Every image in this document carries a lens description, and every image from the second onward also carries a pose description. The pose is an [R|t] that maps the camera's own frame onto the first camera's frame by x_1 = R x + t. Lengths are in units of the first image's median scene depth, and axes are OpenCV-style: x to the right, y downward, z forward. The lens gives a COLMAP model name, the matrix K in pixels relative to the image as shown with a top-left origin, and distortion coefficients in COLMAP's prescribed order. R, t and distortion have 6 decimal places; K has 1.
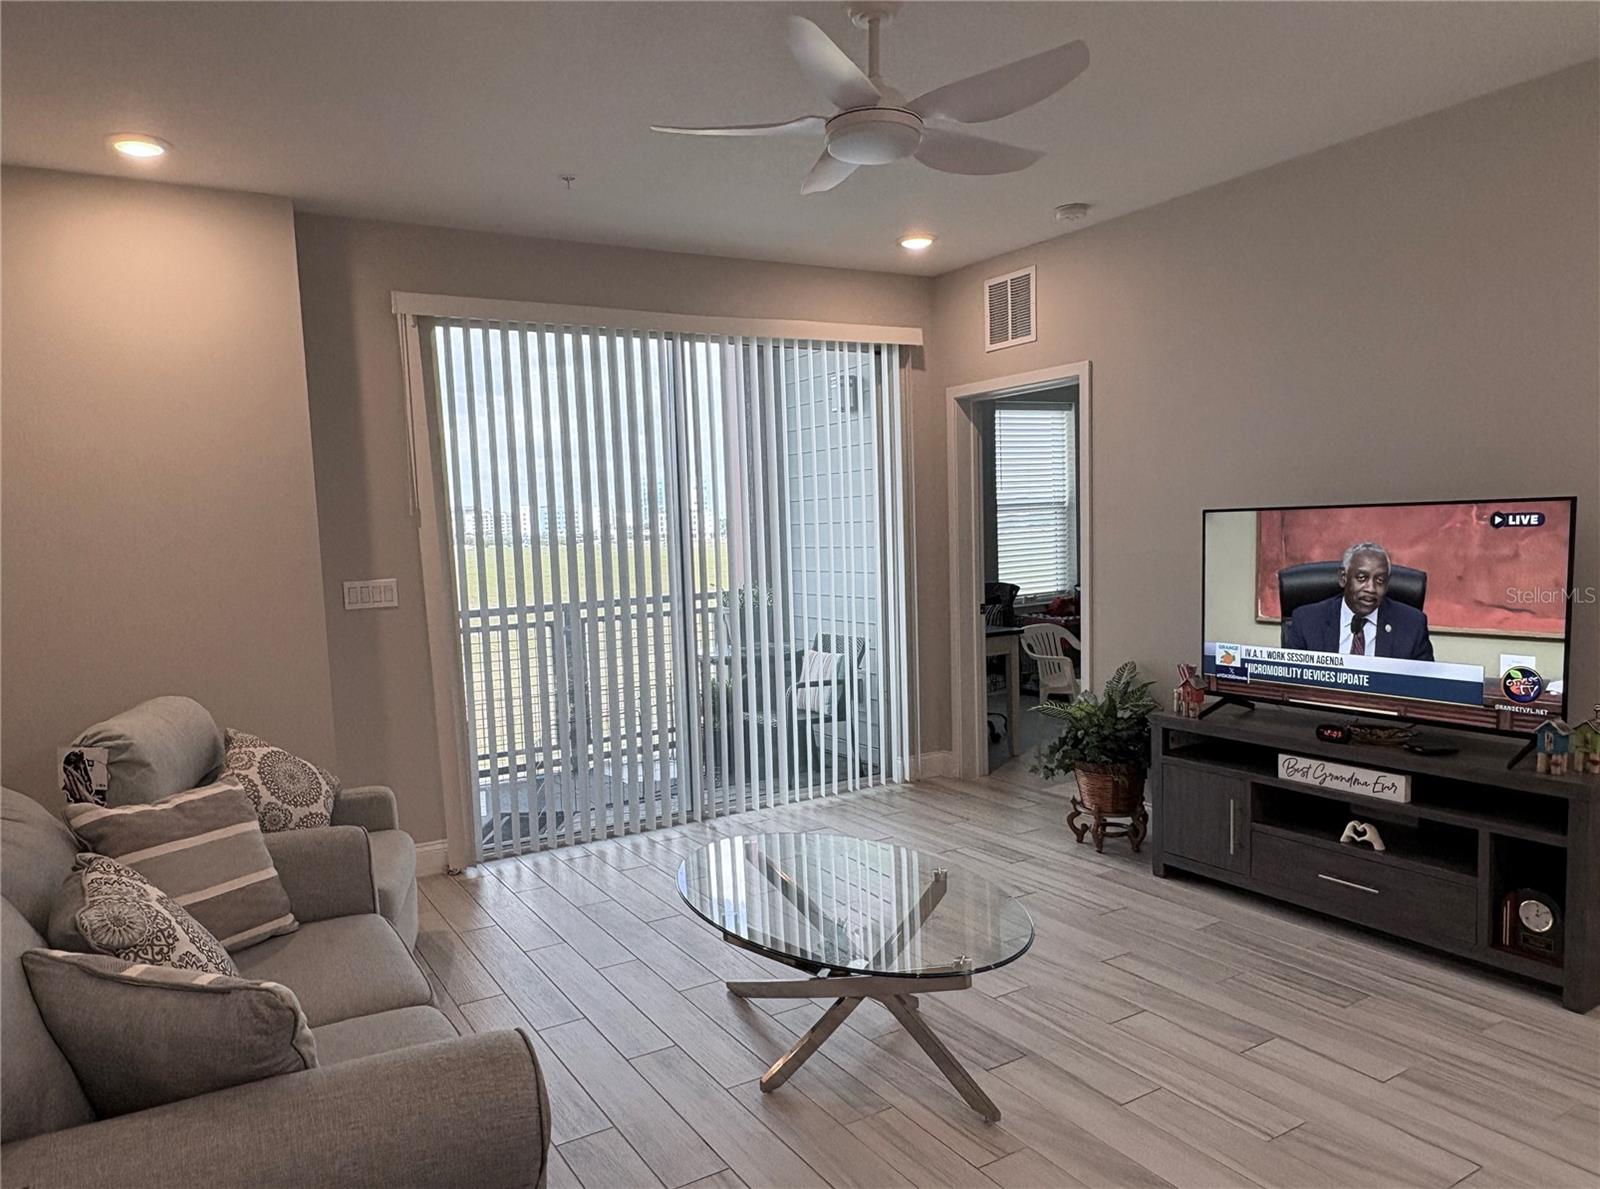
lens RADIAL K [[1095.8, 0, 795.9], [0, 1095.8, 610.6], [0, 0, 1]] dist [0.007329, 0.002516]
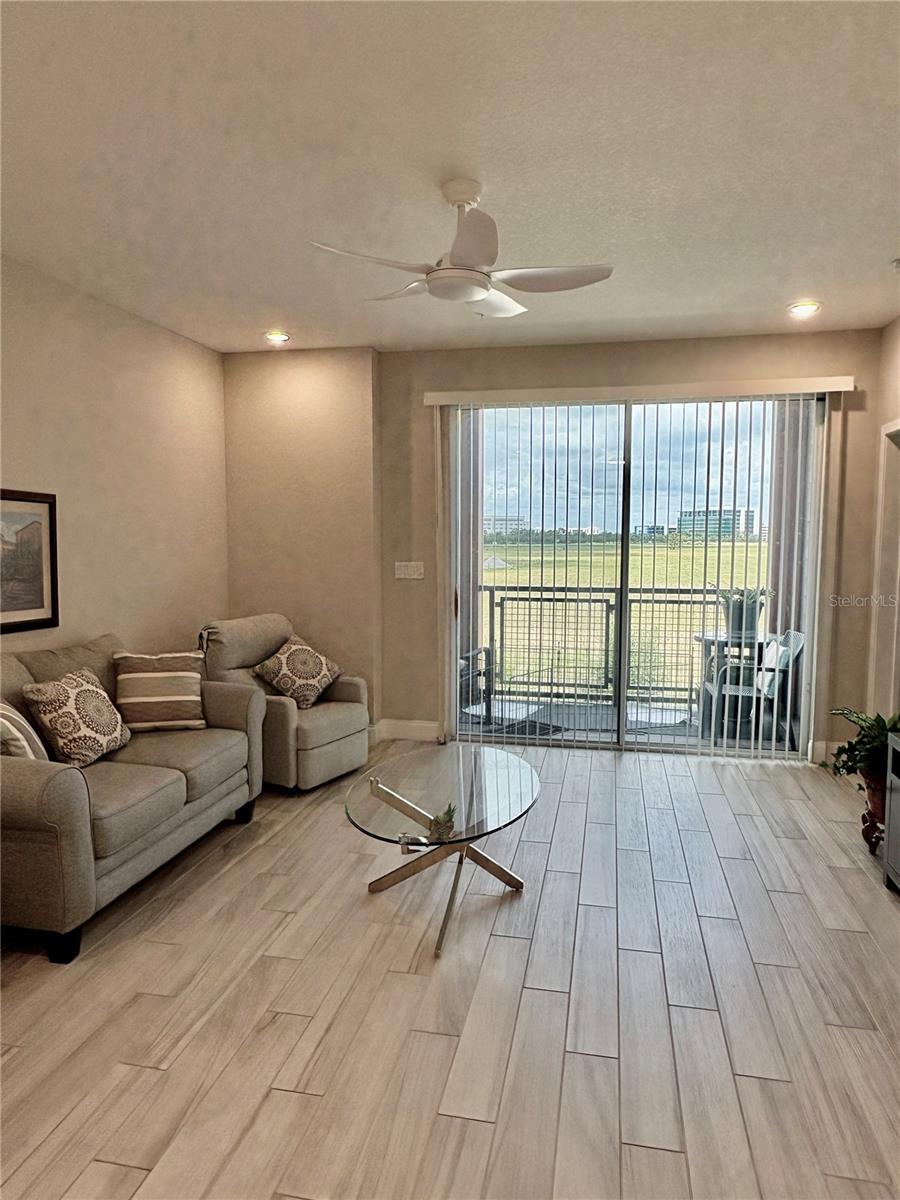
lens RADIAL K [[794.9, 0, 450.0], [0, 794.9, 600.0], [0, 0, 1]] dist [0.046088, -0.000251]
pose [[0.736508, 0.097612, -0.669349, 0.495395], [-0.086192, 0.995010, 0.050263, -0.036195], [0.670915, 0.020673, 0.741246, 0.117159]]
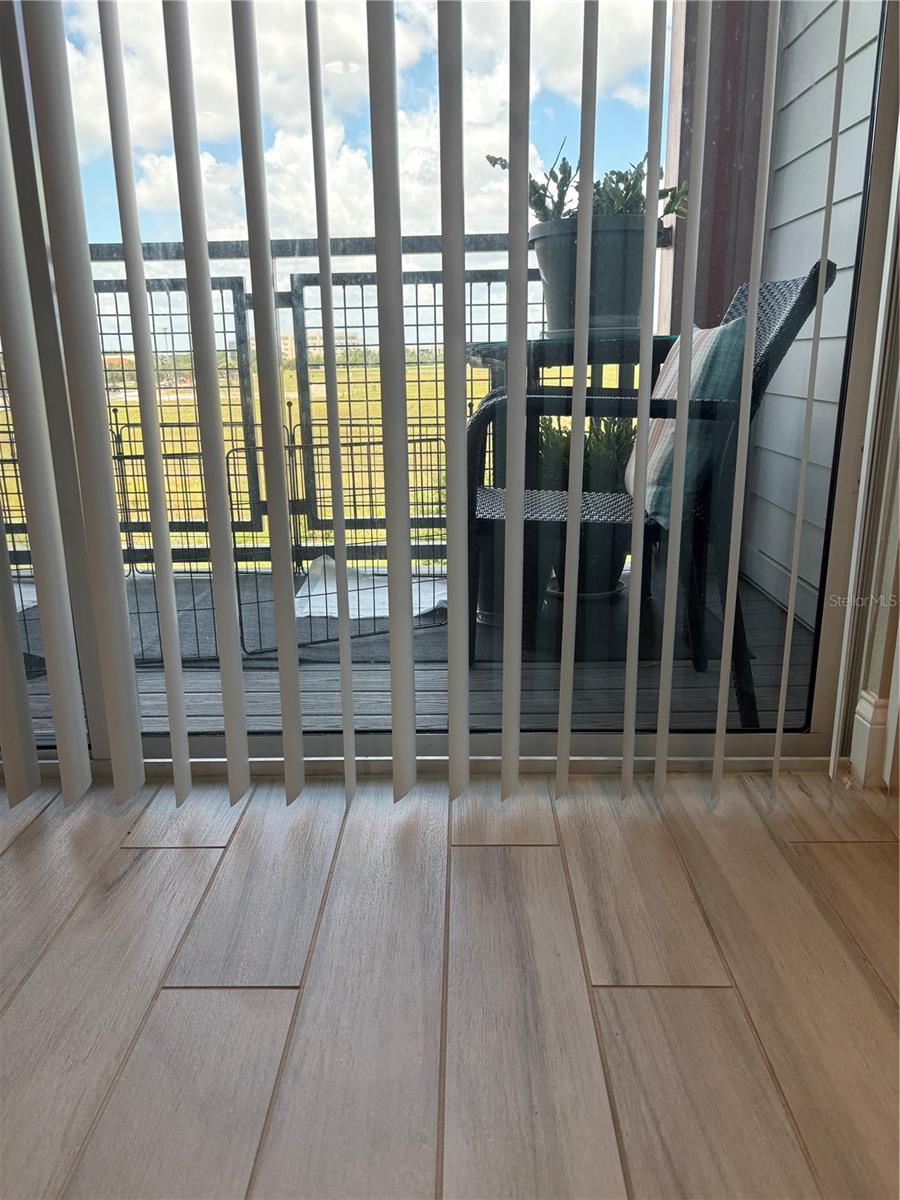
lens RADIAL K [[917.3, 0, 450.1], [0, 917.3, 625.6], [0, 0, 1]] dist [0.010035, -0.002580]
pose [[0.851251, 0.152919, -0.501984, 0.145334], [-0.038678, 0.972281, 0.230595, 0.103438], [0.523332, -0.176878, 0.833569, 1.033575]]
